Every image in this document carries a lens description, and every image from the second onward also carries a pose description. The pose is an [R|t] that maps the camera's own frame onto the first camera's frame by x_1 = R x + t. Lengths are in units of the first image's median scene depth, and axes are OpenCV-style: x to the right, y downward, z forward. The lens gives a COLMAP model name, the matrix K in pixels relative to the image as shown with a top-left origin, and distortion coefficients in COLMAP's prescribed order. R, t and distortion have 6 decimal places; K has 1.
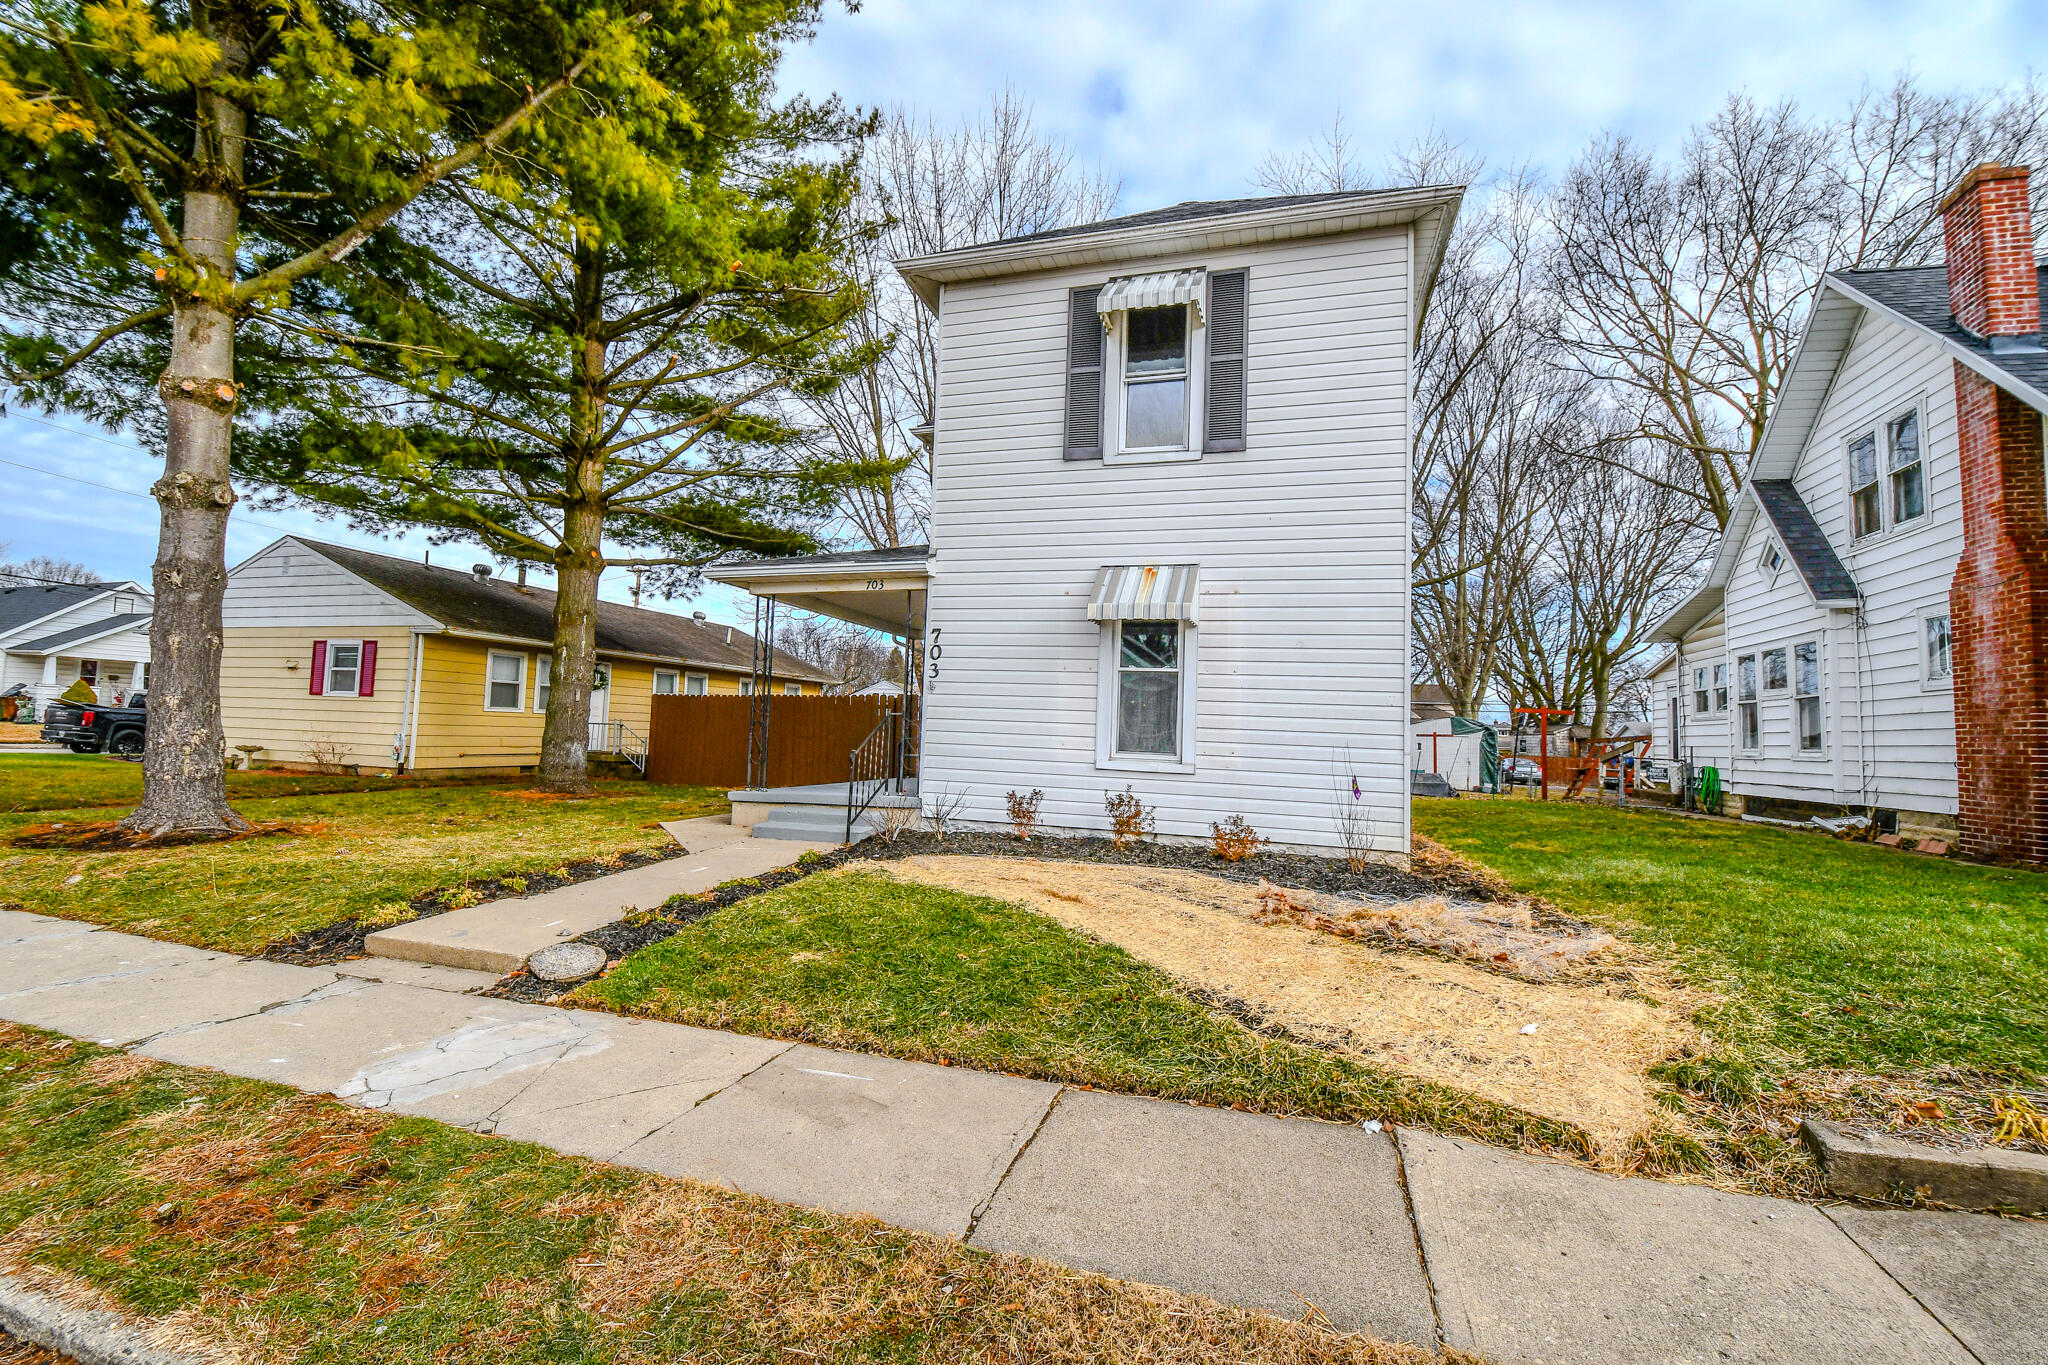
lens RADIAL K [[898.5, 0, 1003.5], [0, 898.5, 681.1], [0, 0, 1]] dist [0.002136, -0.014120]
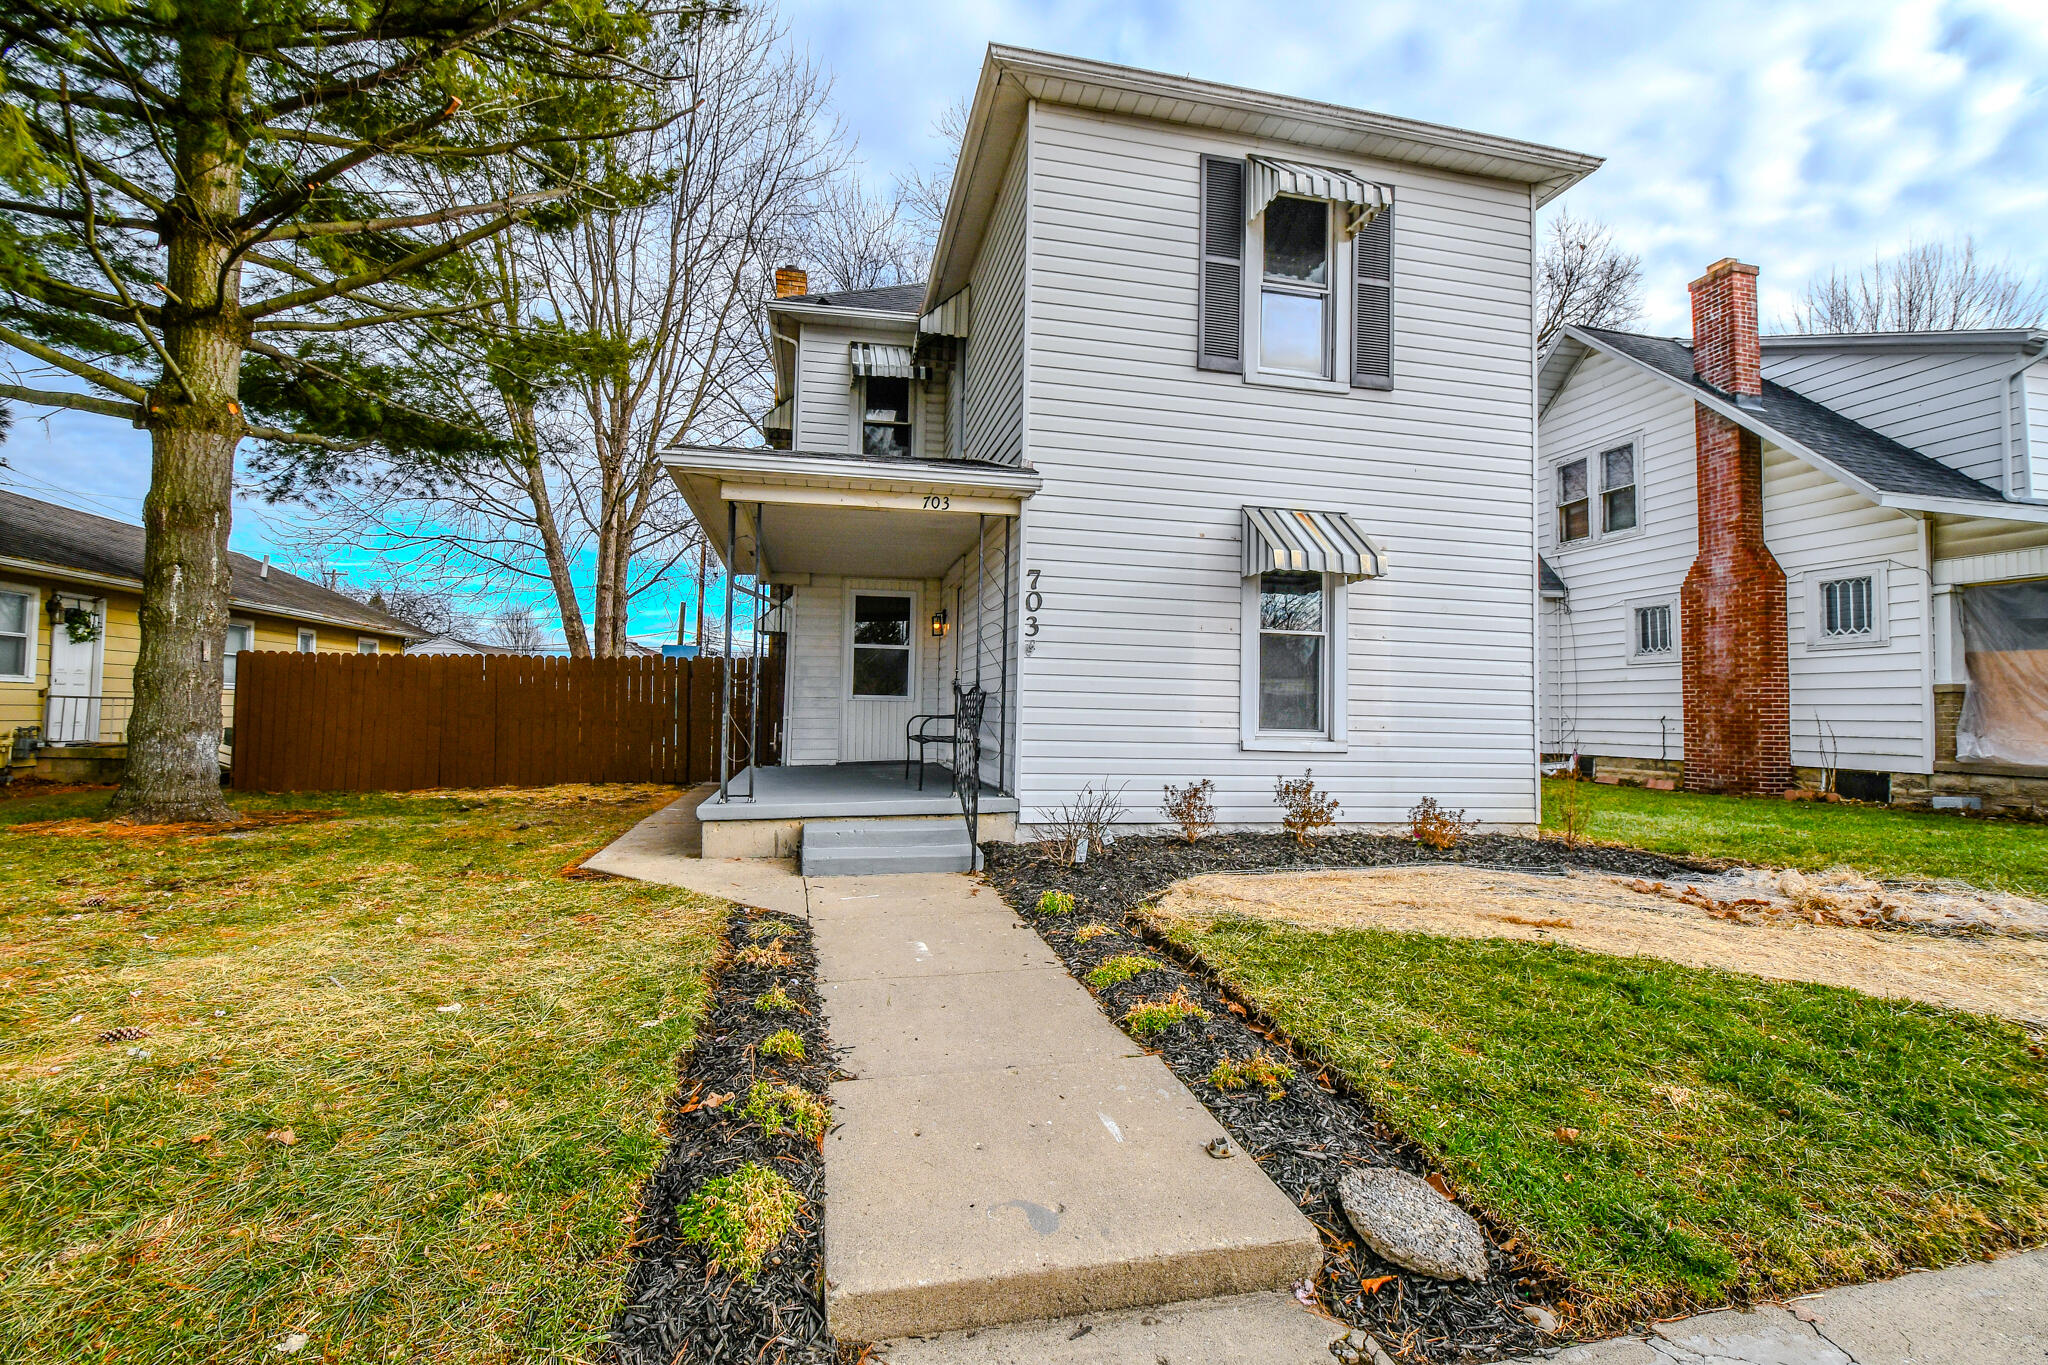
lens RADIAL K [[898.5, 0, 1003.5], [0, 898.5, 681.1], [0, 0, 1]] dist [0.002136, -0.014120]
pose [[0.865438, -0.001322, 0.501014, -0.484091], [-0.018727, 0.999212, 0.034986, 0.008445], [-0.500665, -0.039661, 0.864732, 0.379837]]
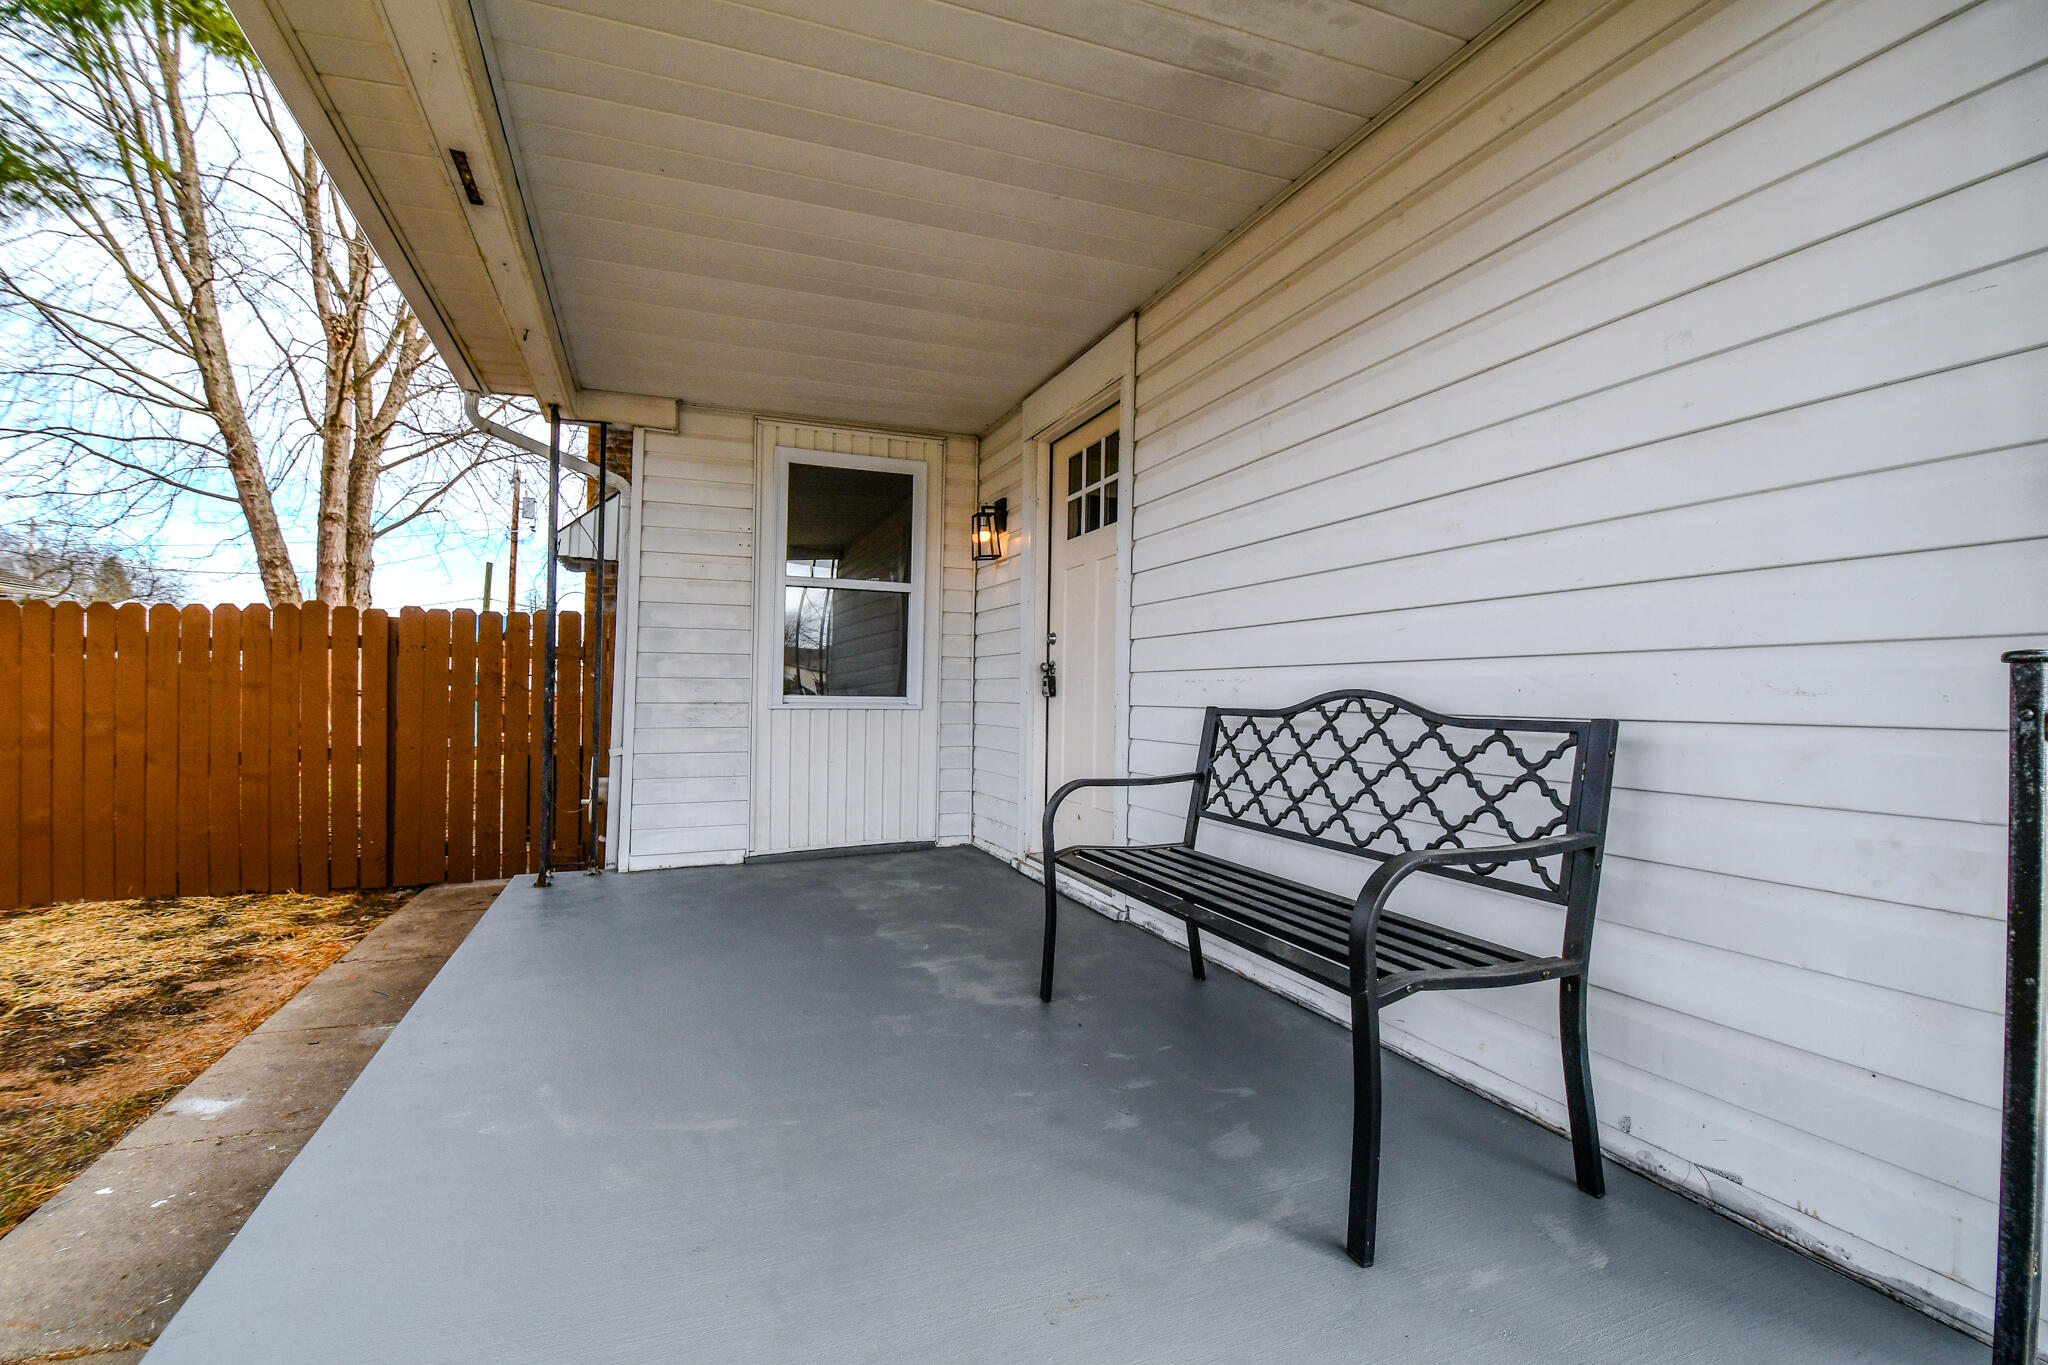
lens RADIAL K [[898.5, 0, 1003.5], [0, 898.5, 681.1], [0, 0, 1]] dist [0.002136, -0.014120]
pose [[0.775099, -0.009868, 0.631762, -0.359348], [-0.028559, 0.998309, 0.050631, 0.024763], [-0.631194, -0.057287, 0.773507, 0.789842]]
